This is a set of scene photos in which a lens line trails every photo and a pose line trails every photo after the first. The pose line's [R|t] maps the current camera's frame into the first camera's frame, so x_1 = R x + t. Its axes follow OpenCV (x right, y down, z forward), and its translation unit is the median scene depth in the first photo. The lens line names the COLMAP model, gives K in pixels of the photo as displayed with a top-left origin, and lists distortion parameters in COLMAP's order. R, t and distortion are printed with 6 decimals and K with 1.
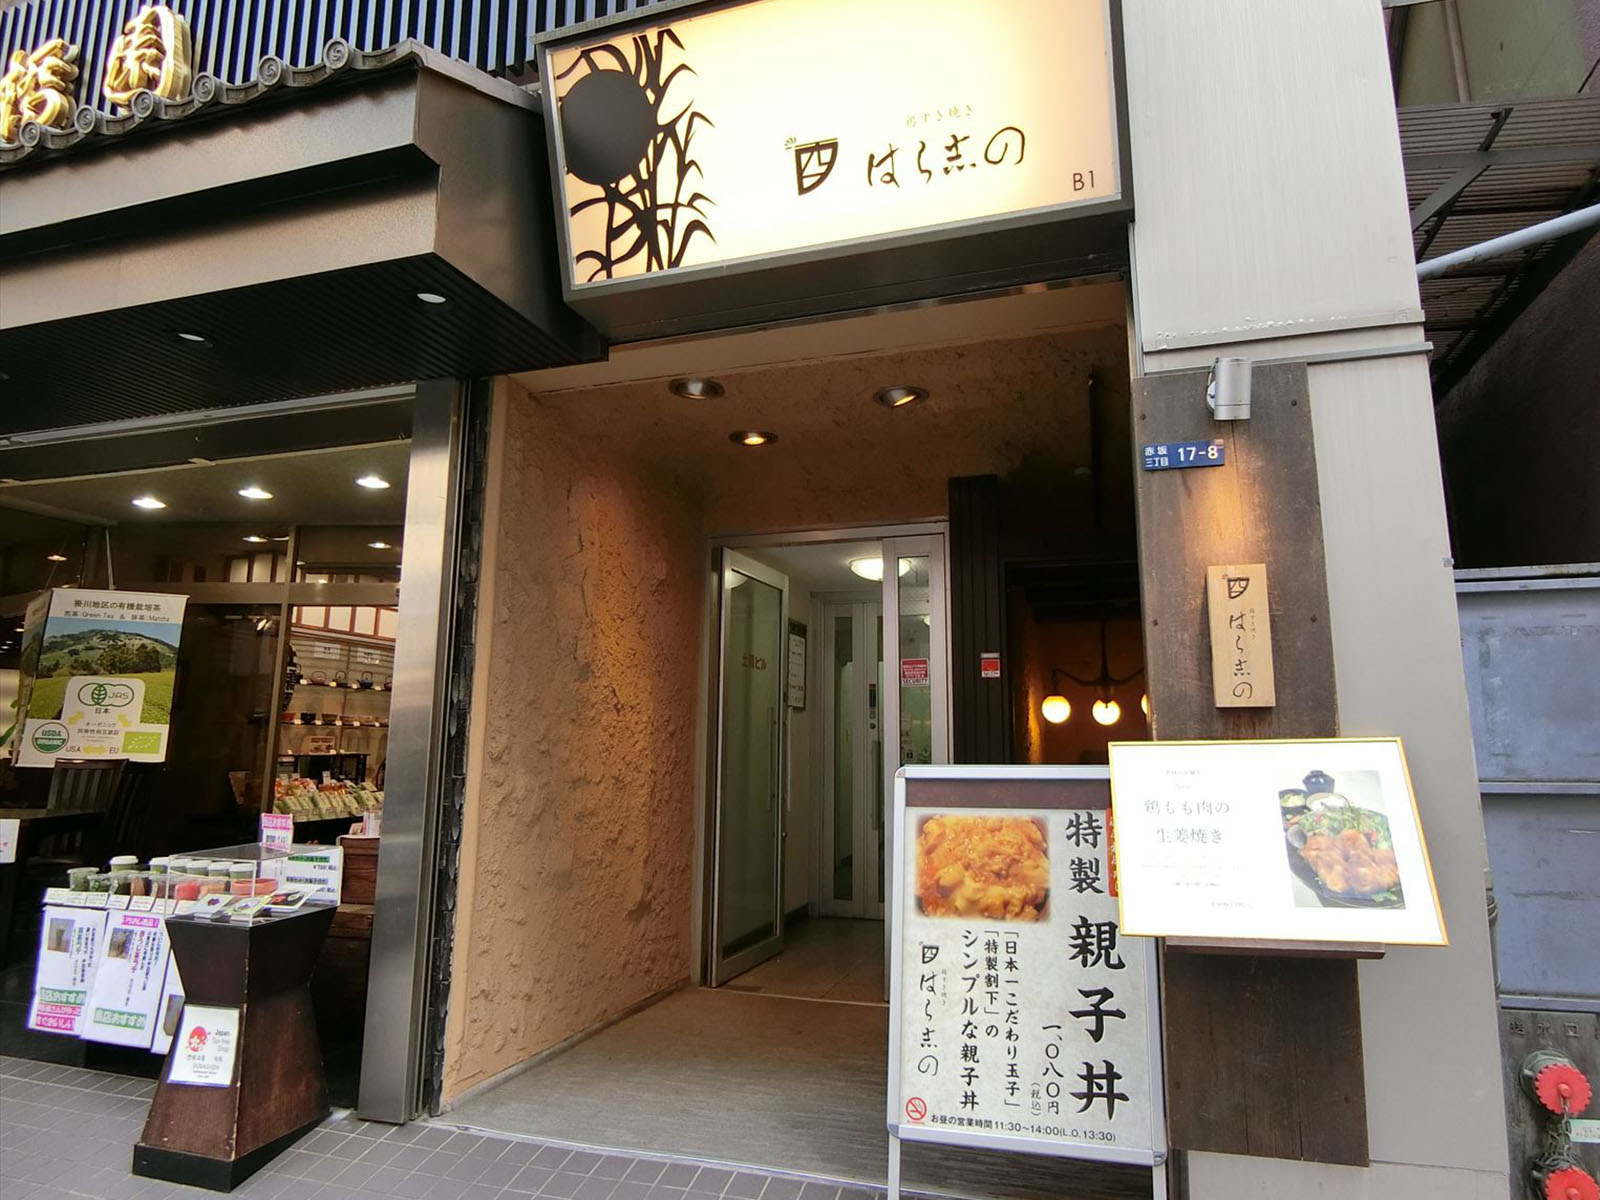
lens RADIAL K [[912.0, 0, 800.0], [0, 912.0, 600.0], [0, 0, 1]] dist [-0.001756, -0.000971]
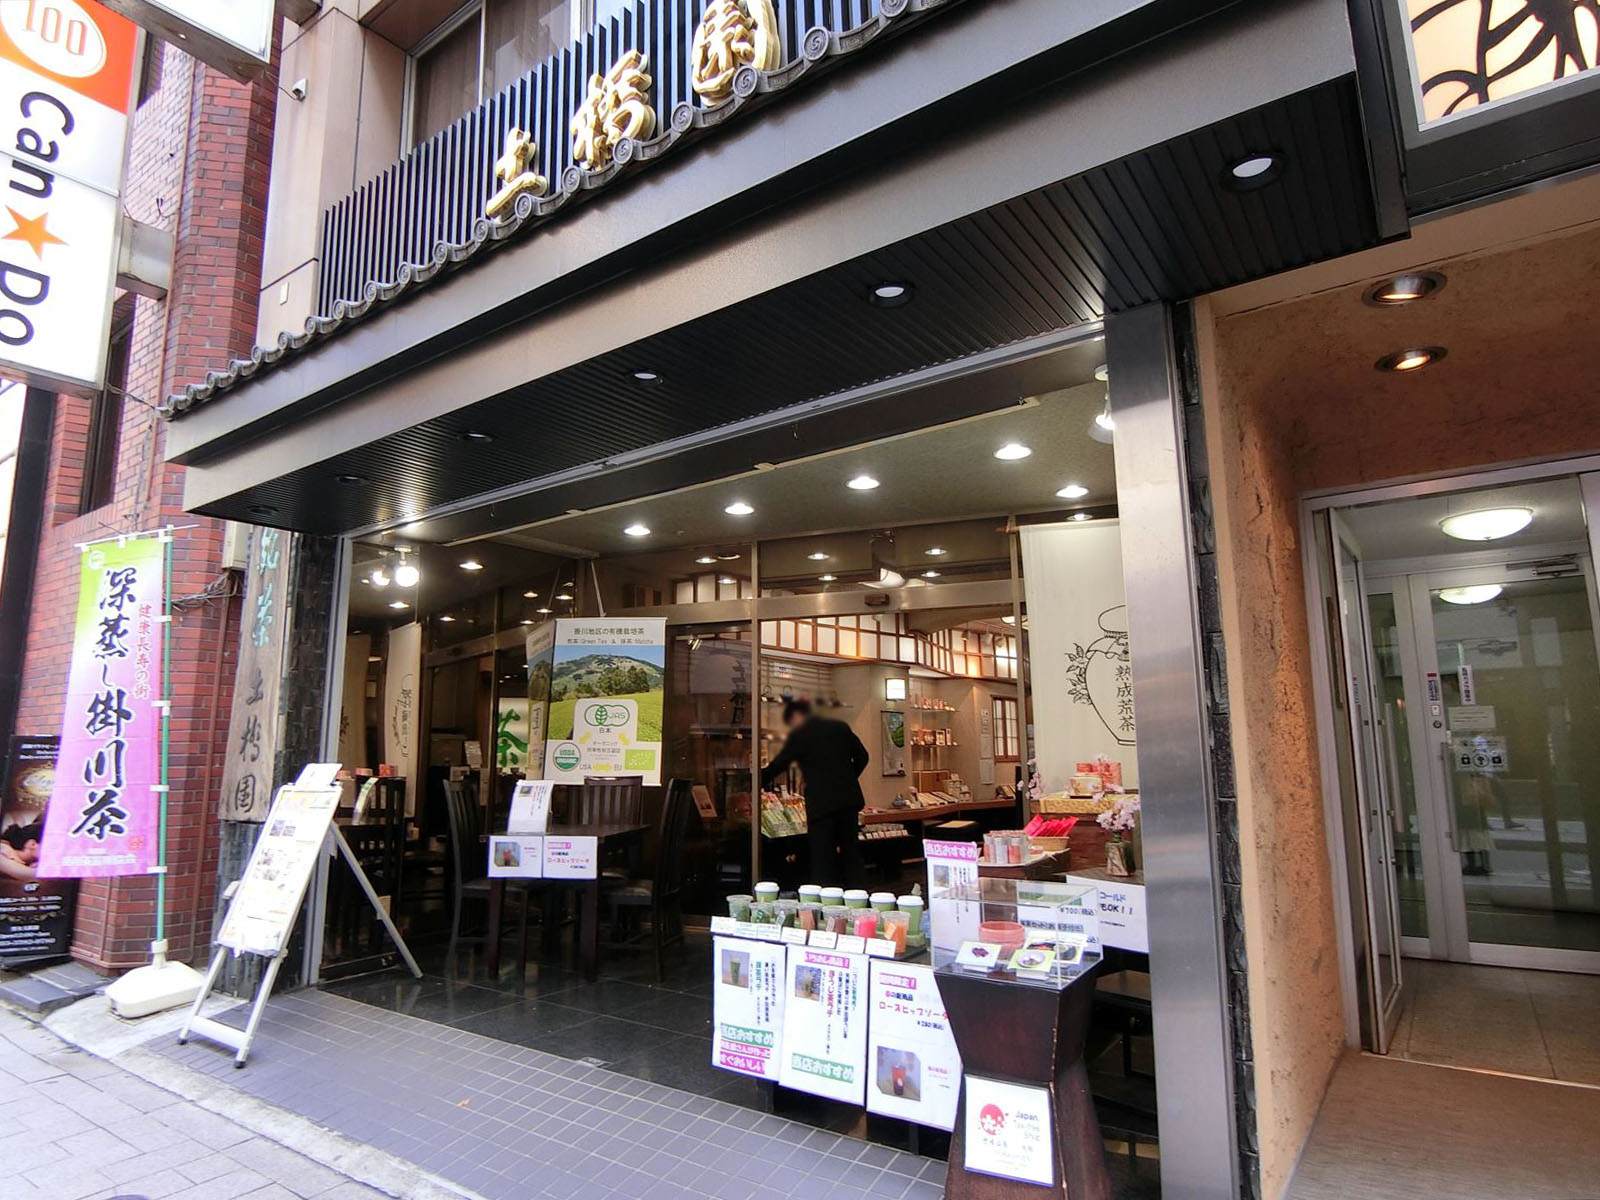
lens RADIAL K [[901.7, 0, 799.9], [0, 901.7, 604.7], [0, 0, 1]] dist [-0.005826, -0.003006]
pose [[0.950392, -0.069250, -0.303249, -0.389333], [0.068189, 0.997573, -0.014099, 0.009654], [0.303489, -0.007279, 0.952807, 0.120336]]
